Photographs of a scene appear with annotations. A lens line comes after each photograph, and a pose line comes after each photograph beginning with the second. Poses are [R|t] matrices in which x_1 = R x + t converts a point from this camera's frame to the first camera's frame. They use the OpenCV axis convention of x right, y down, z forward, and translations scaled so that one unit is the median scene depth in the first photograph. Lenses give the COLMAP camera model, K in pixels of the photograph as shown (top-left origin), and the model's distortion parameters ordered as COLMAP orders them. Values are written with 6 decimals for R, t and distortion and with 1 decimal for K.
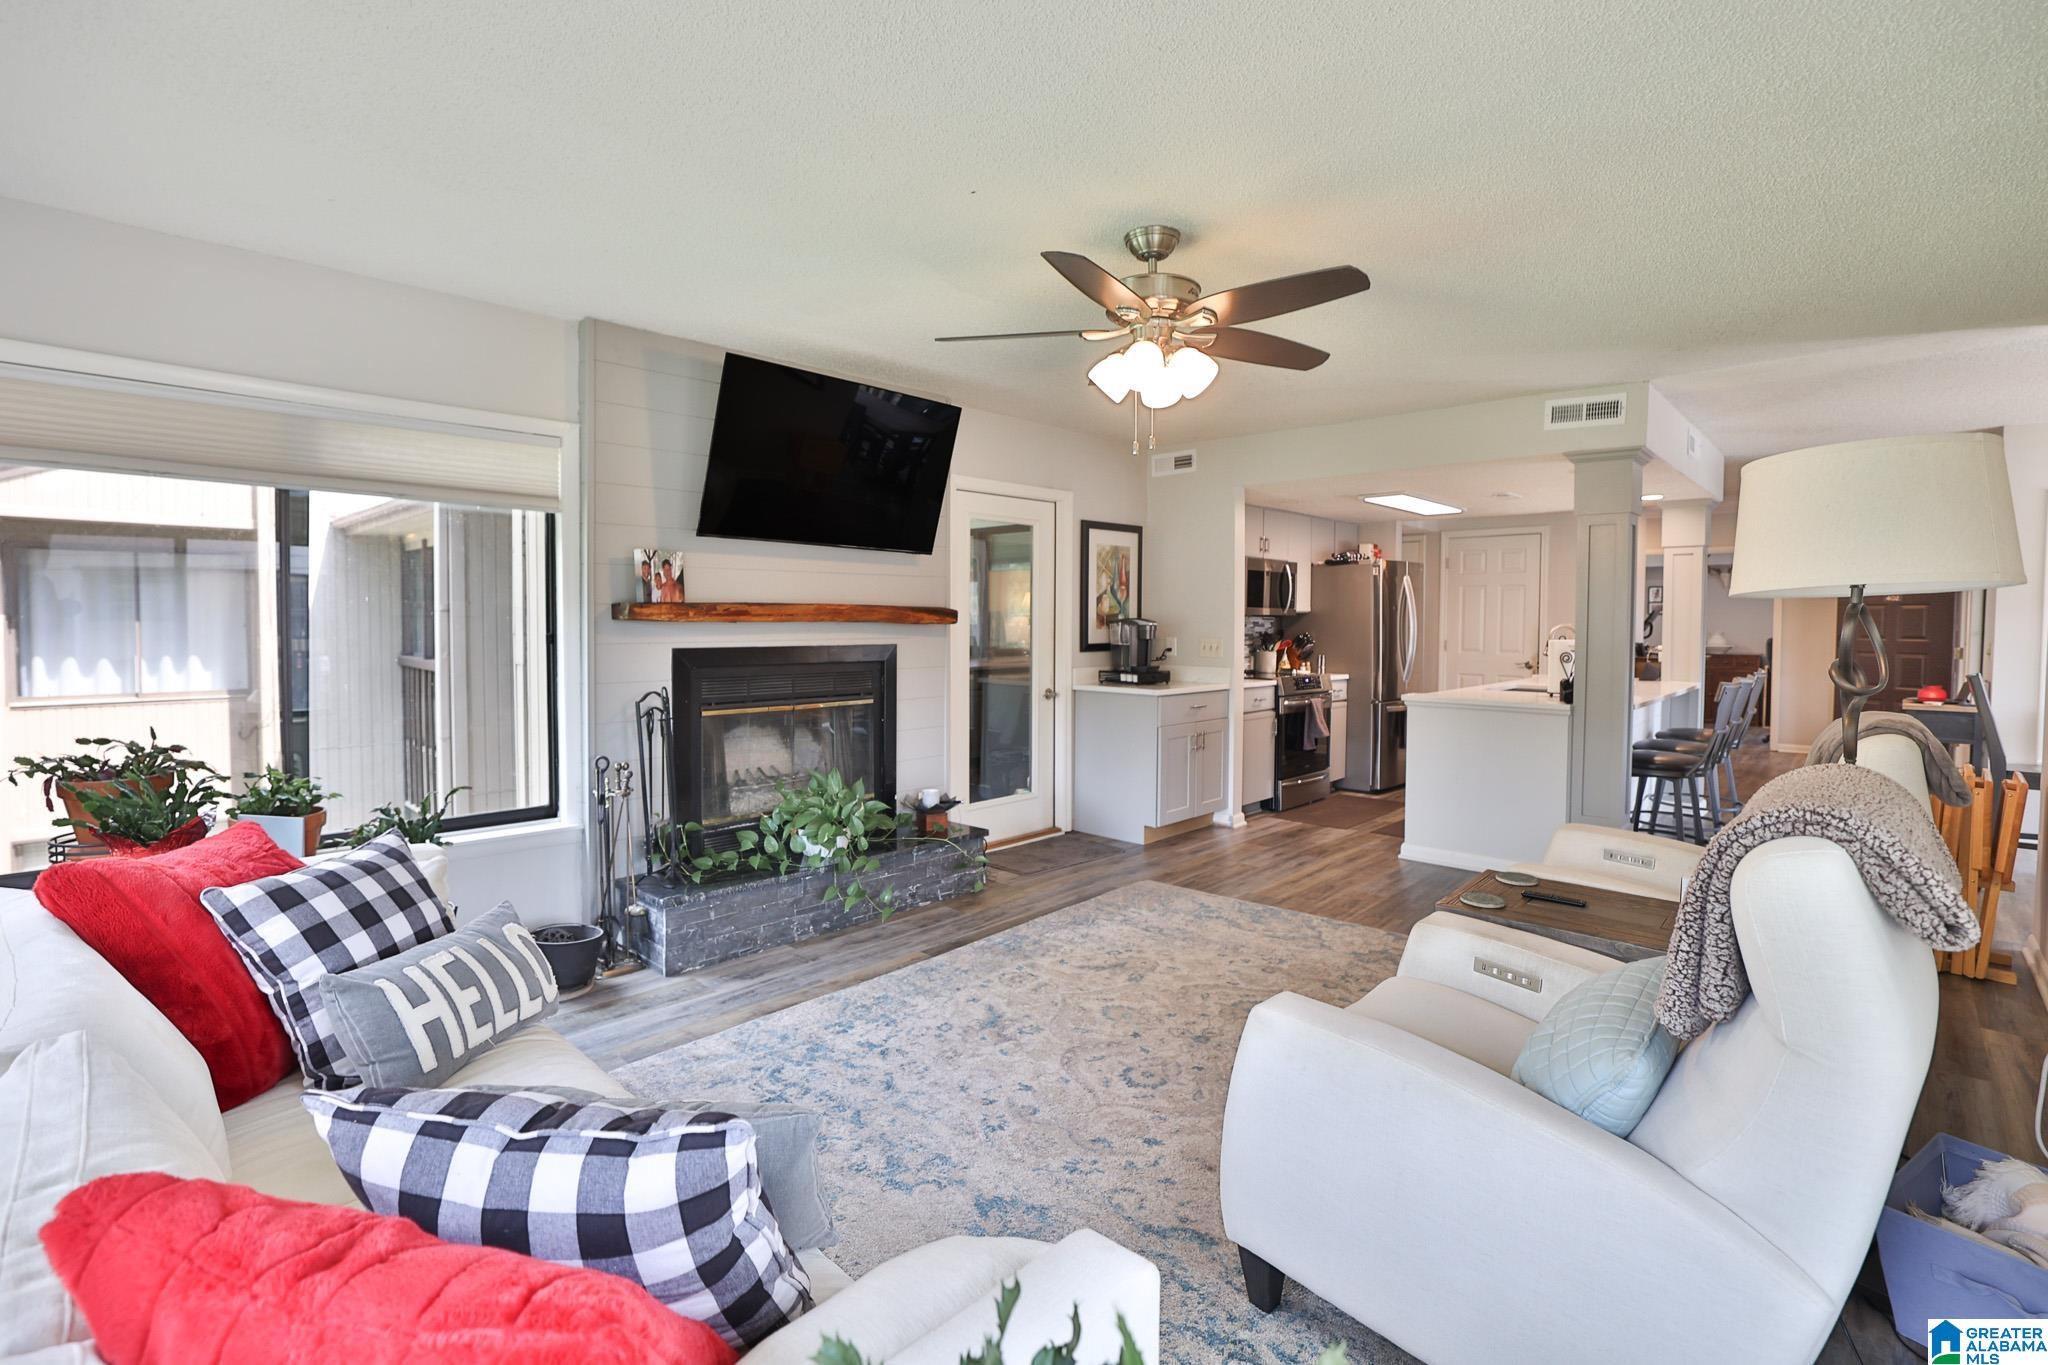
lens RADIAL K [[939.8, 0, 1001.1], [0, 939.8, 656.2], [0, 0, 1]] dist [-0.045211, 0.016106]
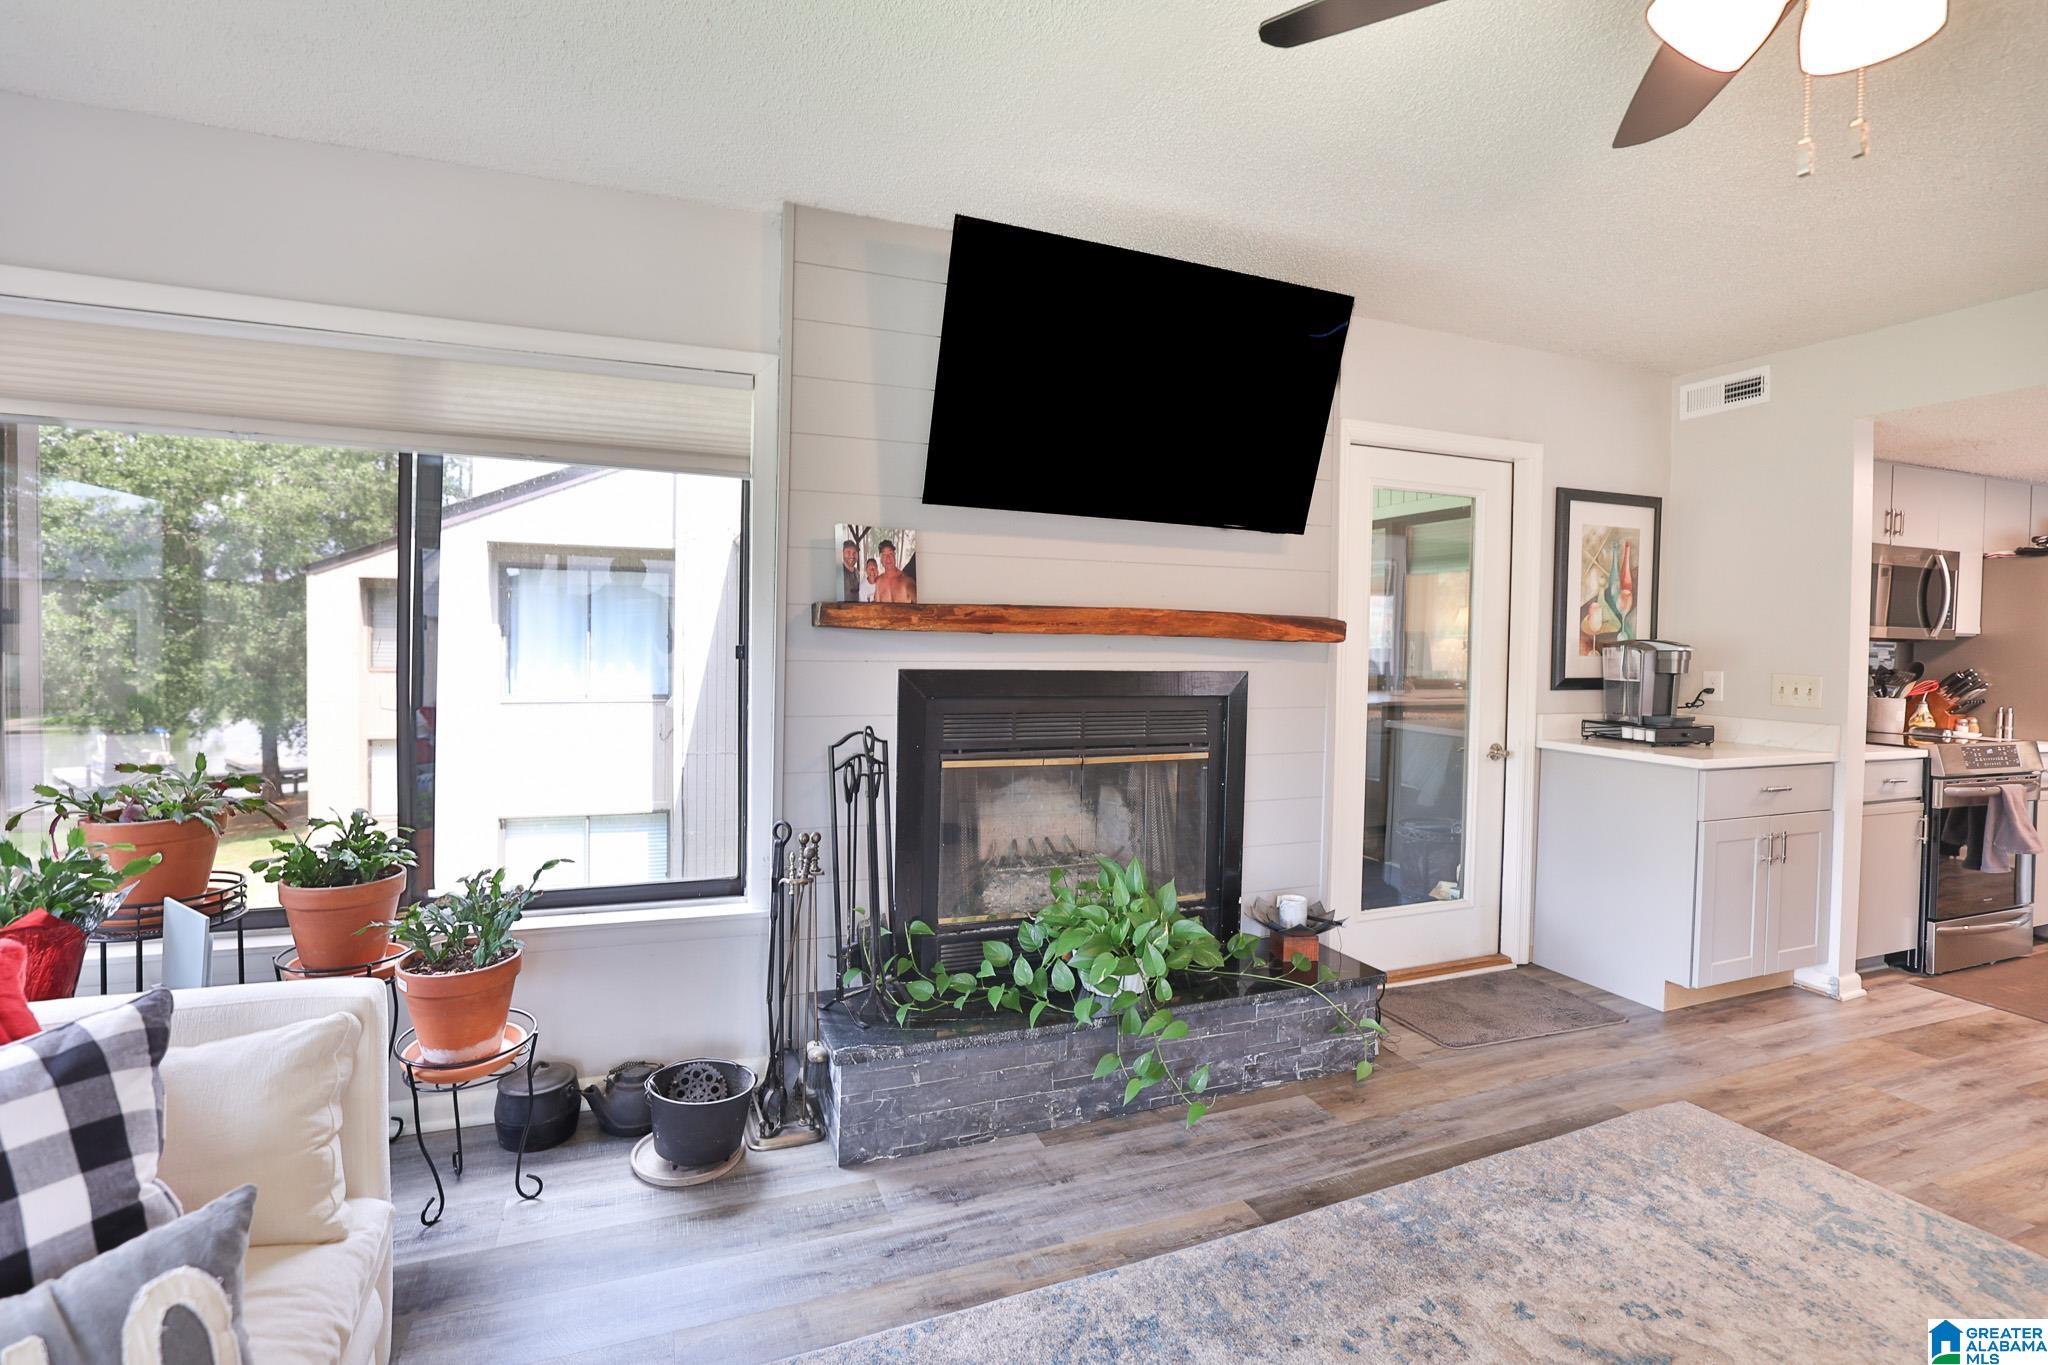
lens RADIAL K [[939.8, 0, 994.5], [0, 939.8, 655.9], [0, 0, 1]] dist [-0.045211, 0.016106]
pose [[0.906249, 0.021228, -0.422211, 0.007123], [-0.030987, 0.999387, -0.016265, -0.007964], [0.421608, 0.027823, 0.906351, 0.340913]]
